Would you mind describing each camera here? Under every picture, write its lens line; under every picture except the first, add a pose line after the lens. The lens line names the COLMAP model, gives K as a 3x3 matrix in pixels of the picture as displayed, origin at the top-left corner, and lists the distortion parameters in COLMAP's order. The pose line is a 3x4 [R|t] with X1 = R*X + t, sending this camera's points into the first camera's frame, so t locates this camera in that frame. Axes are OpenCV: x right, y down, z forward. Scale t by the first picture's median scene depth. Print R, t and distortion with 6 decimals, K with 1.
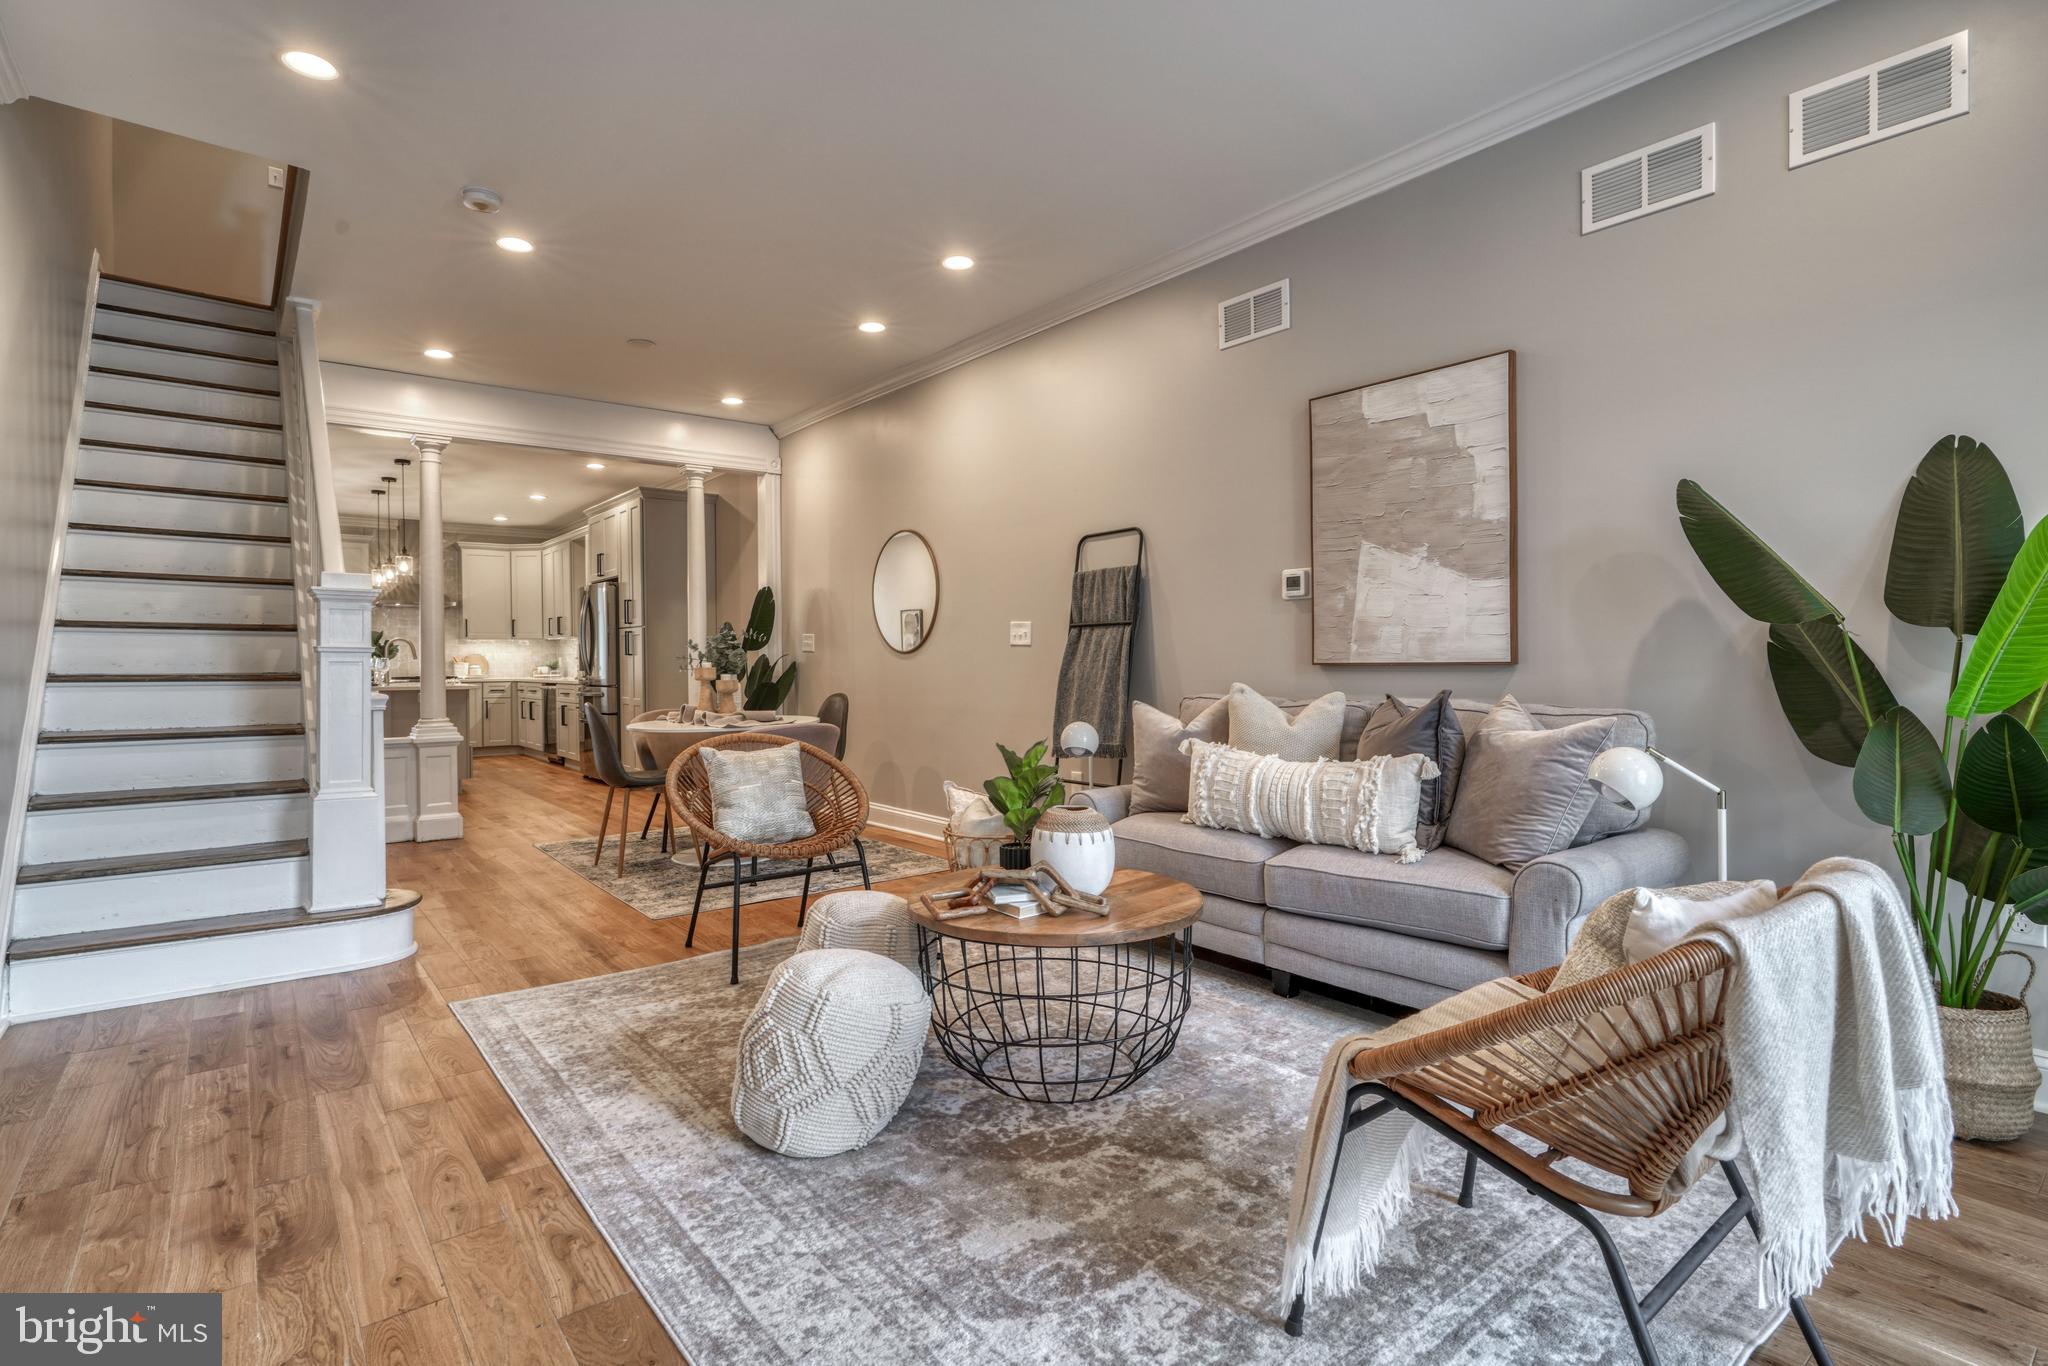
lens RADIAL K [[980.0, 0, 1019.1], [0, 980.0, 673.2], [0, 0, 1]] dist [-0.011806, 0.006827]
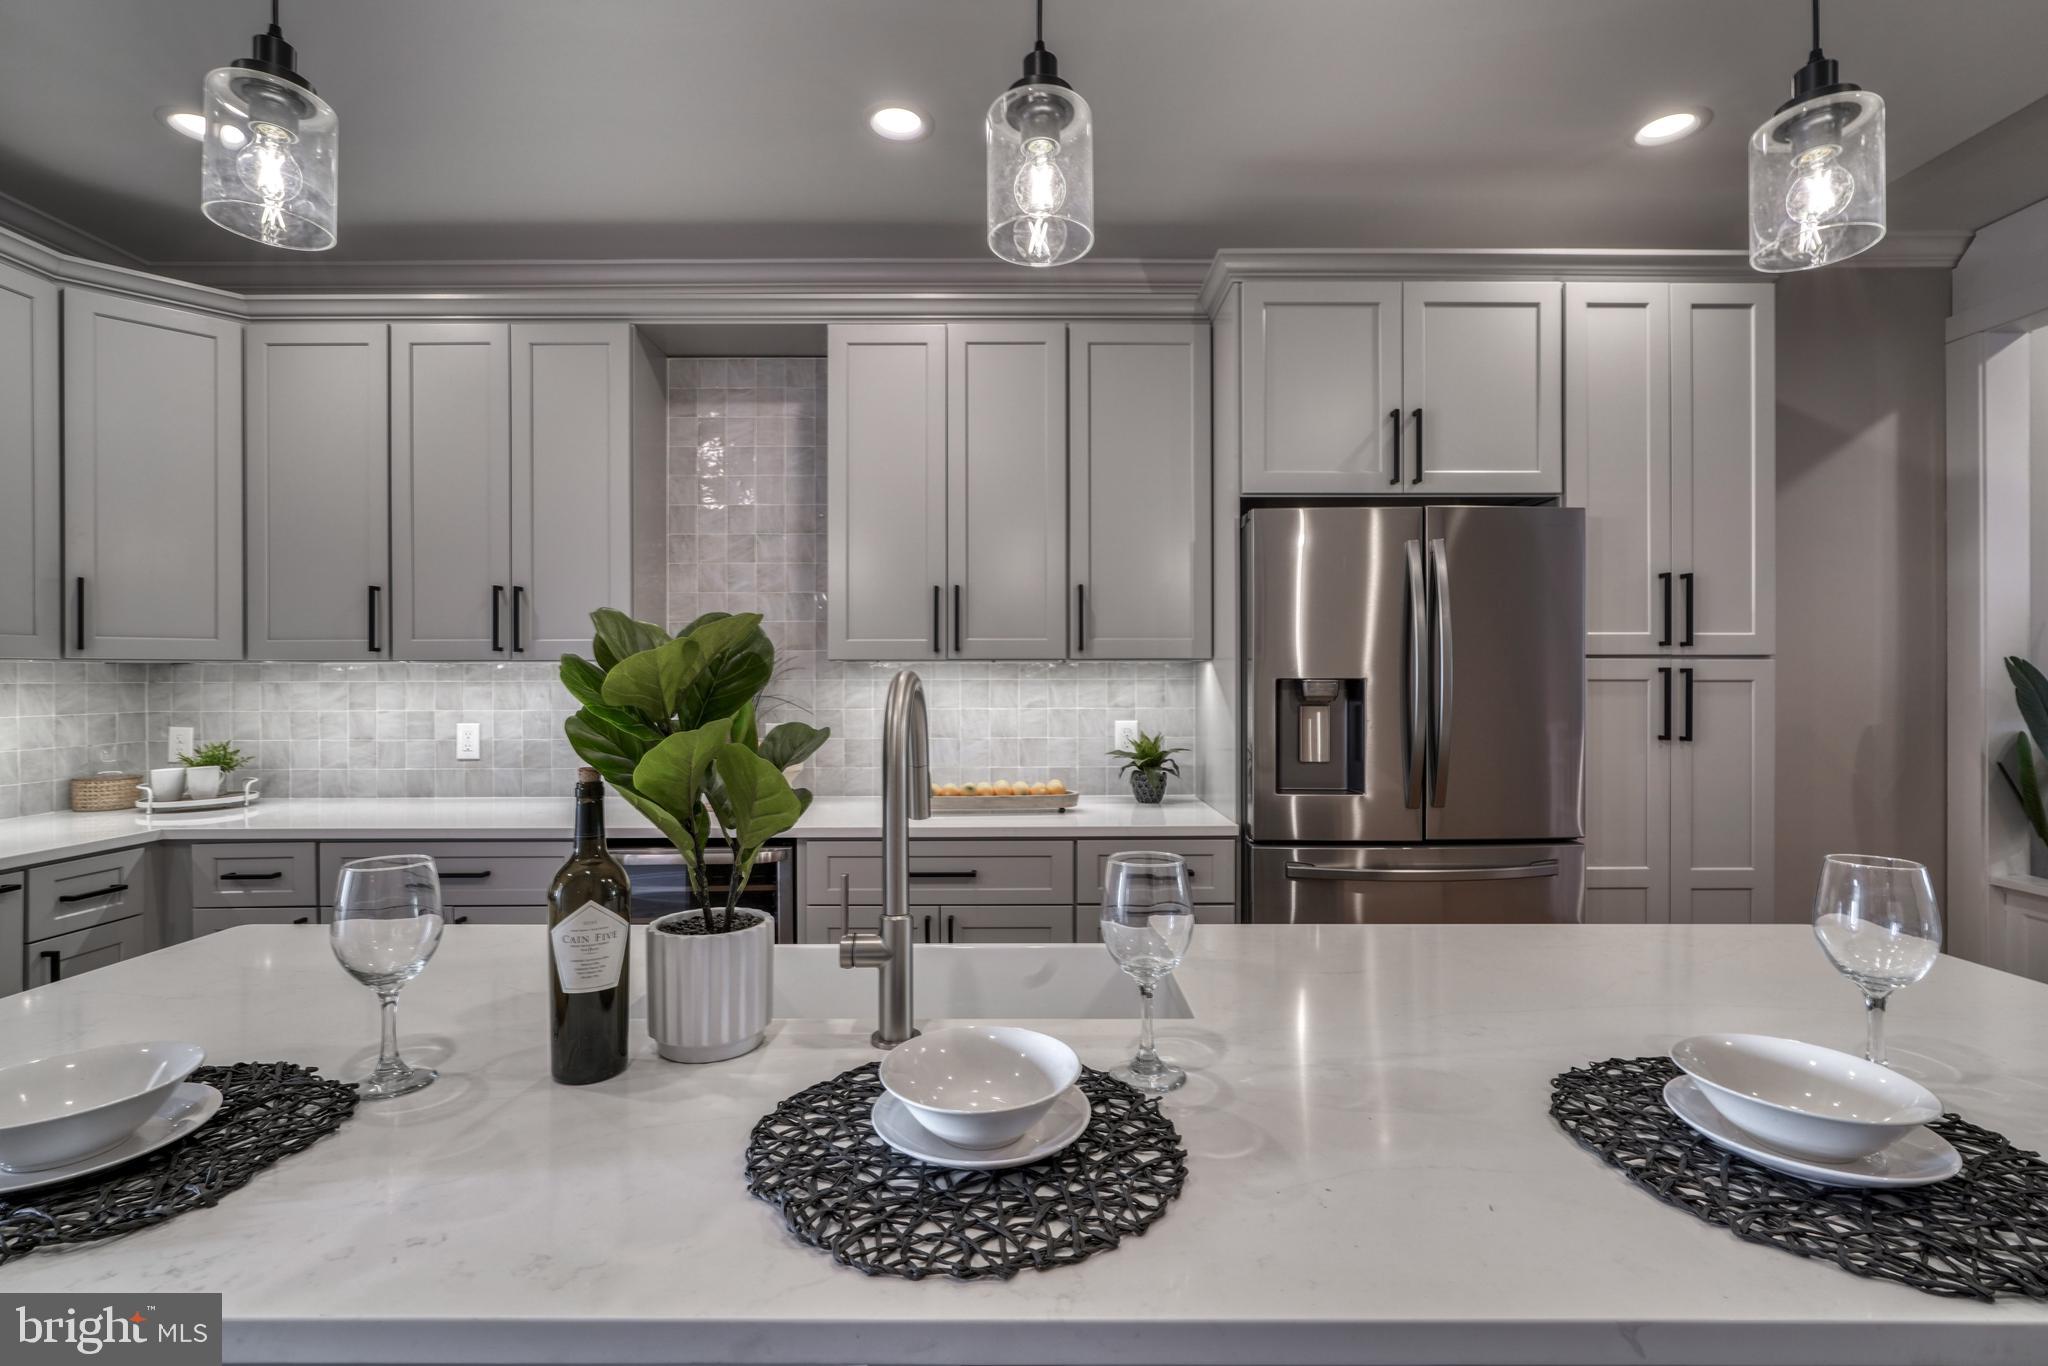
lens RADIAL K [[921.4, 0, 1020.0], [0, 921.4, 677.5], [0, 0, 1]] dist [-0.003817, 0.000029]
pose [[0.628155, 0.004069, 0.778078, -1.955810], [0.006980, 0.999917, -0.010864, -0.095927], [-0.778057, 0.012255, 0.628074, 2.449301]]
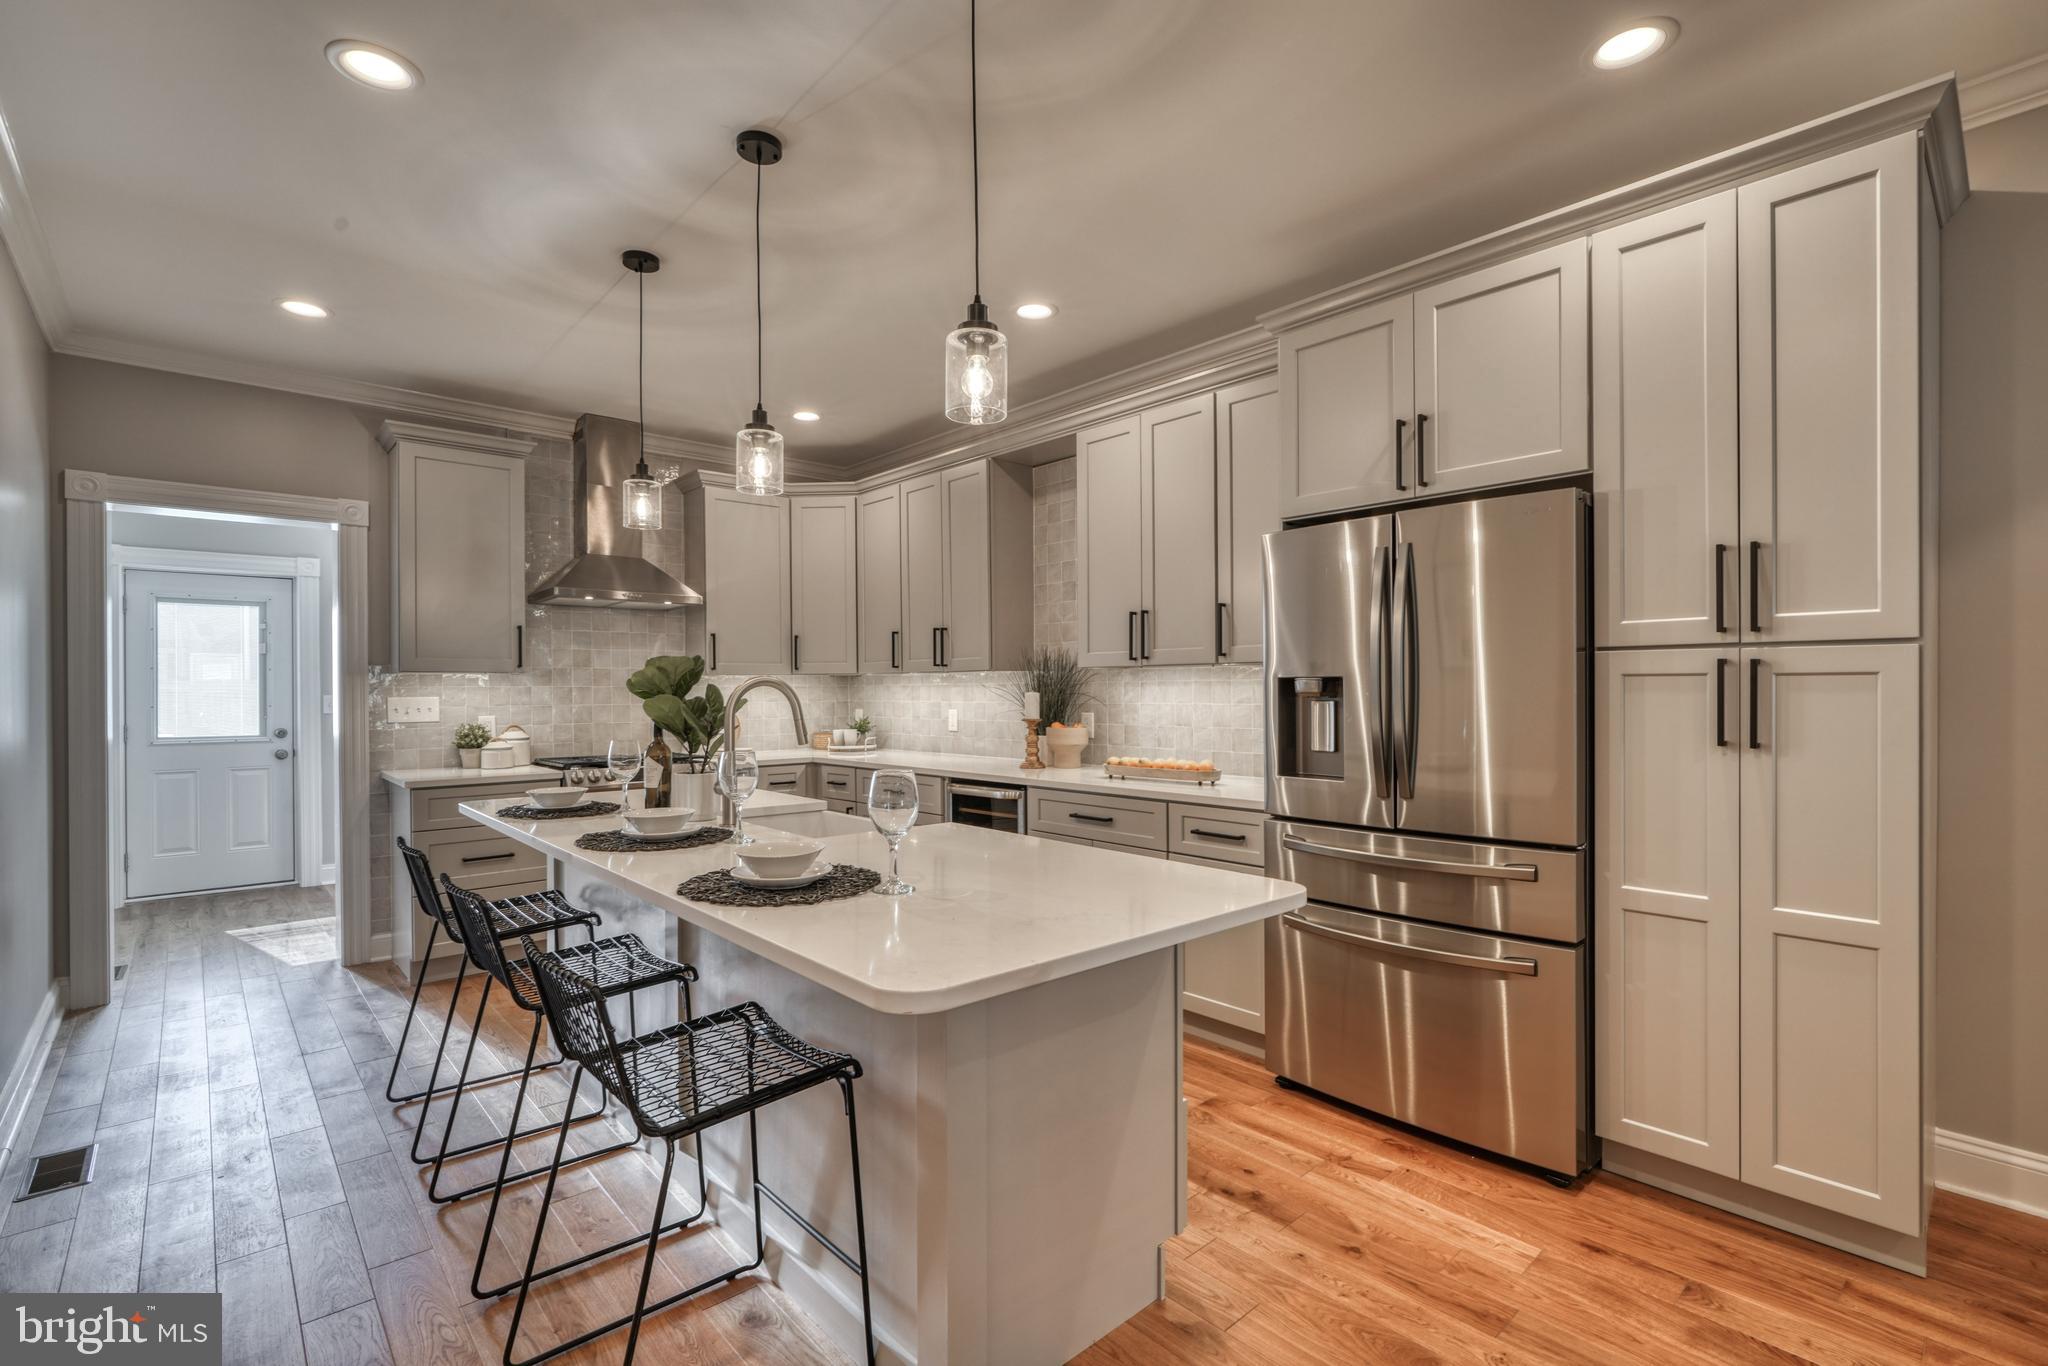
lens RADIAL K [[920.7, 0, 1019.3], [0, 920.7, 688.4], [0, 0, 1]] dist [-0.000298, -0.000175]
pose [[0.998657, -0.001599, 0.051778, -1.535055], [0.002119, 0.999948, -0.009997, -0.082701], [-0.051760, 0.010094, 0.998609, 1.896886]]
